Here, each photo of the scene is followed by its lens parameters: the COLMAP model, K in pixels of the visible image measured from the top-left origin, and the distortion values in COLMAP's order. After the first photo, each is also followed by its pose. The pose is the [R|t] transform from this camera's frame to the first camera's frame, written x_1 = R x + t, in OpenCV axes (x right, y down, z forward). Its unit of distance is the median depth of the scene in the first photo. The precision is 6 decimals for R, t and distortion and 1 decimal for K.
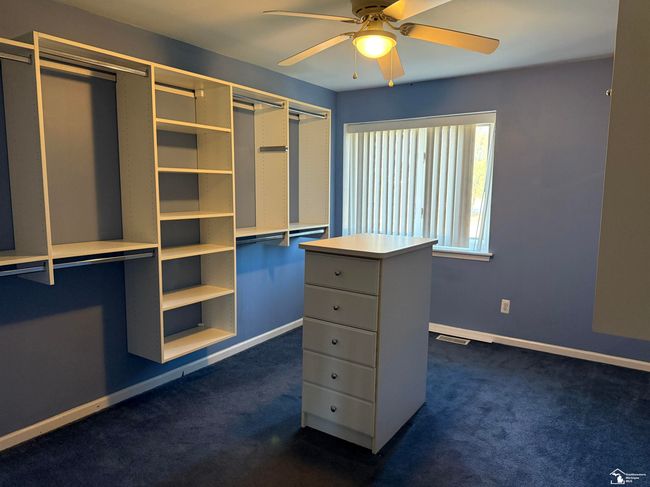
lens RADIAL K [[449.4, 0, 327.3], [0, 449.4, 246.2], [0, 0, 1]] dist [0.006051, -0.039134]
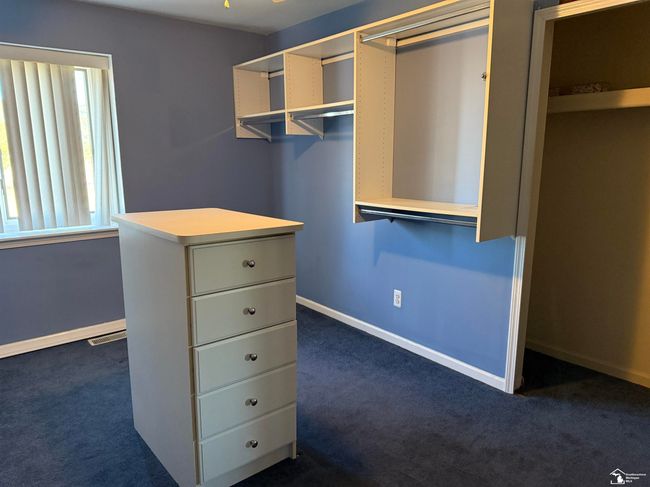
lens RADIAL K [[449.4, 0, 327.3], [0, 449.4, 246.2], [0, 0, 1]] dist [0.006051, -0.039134]
pose [[0.262050, -0.198487, 0.944422, -0.349645], [0.125624, 0.977310, 0.170542, -0.043190], [-0.956843, 0.073951, 0.281039, 0.380038]]
